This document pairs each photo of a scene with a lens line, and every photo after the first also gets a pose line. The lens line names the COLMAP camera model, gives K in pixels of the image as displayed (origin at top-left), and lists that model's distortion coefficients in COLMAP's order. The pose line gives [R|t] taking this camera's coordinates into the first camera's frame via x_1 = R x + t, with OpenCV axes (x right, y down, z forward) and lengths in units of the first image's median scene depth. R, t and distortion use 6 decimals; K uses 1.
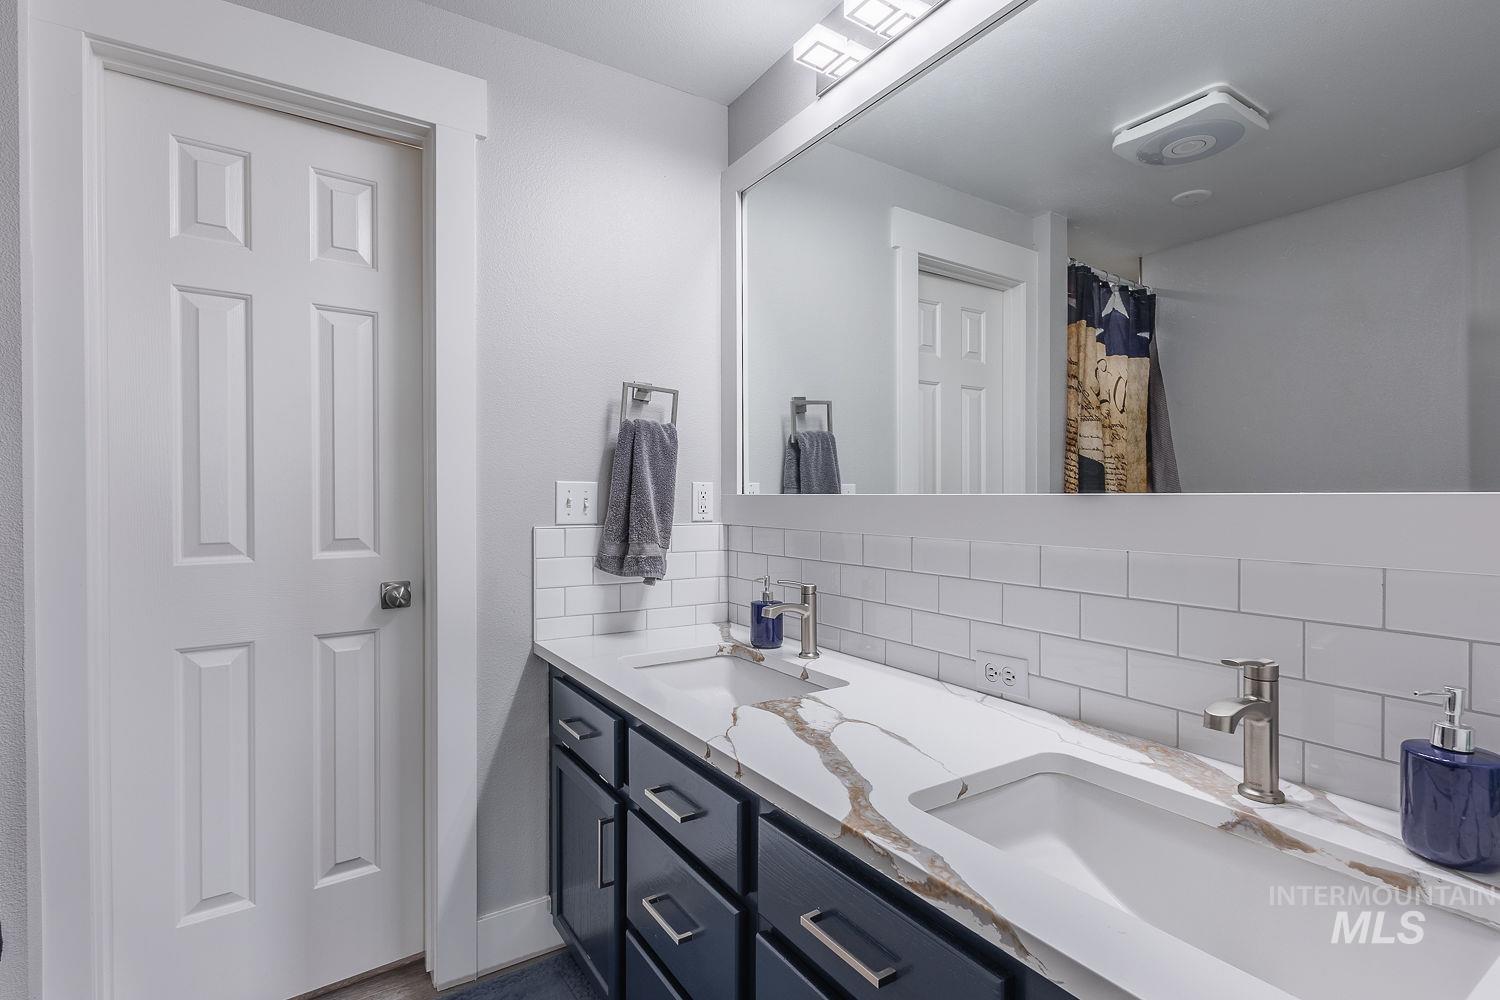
lens RADIAL K [[700.4, 0, 751.0], [0, 700.4, 498.1], [0, 0, 1]] dist [0.008817, -0.000903]
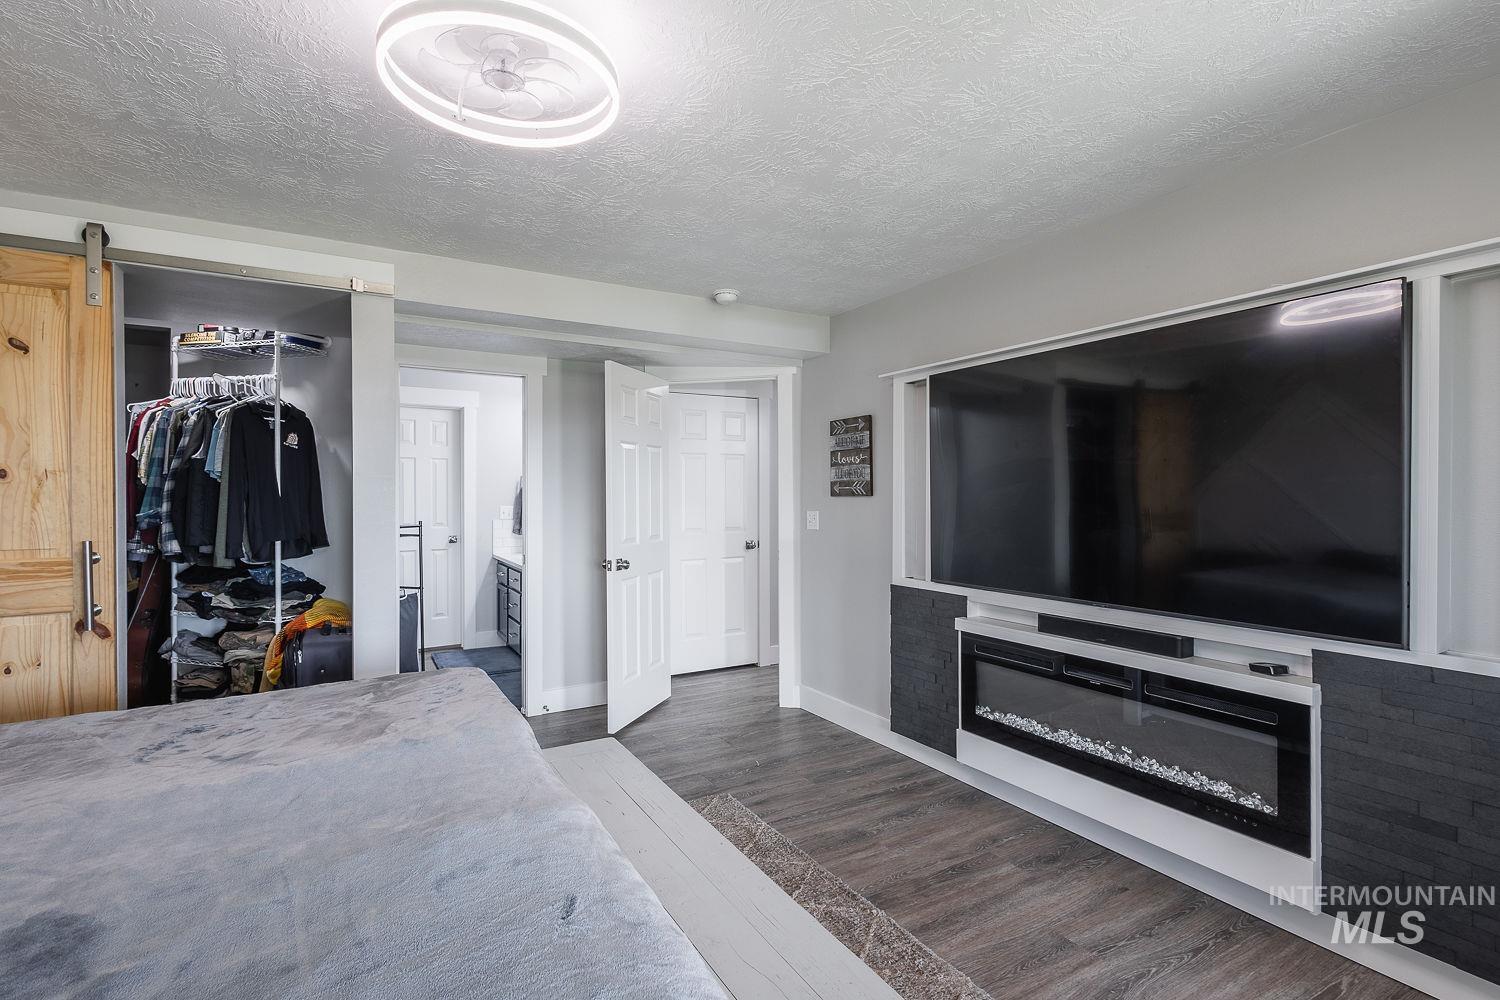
lens RADIAL K [[700.4, 0, 748.0], [0, 700.4, 502.9], [0, 0, 1]] dist [0.008817, -0.000903]
pose [[0.998370, -0.002286, -0.057030, 1.139179], [0.001880, 0.999973, -0.007169, -0.015044], [0.057045, 0.007050, 0.998347, -2.360126]]
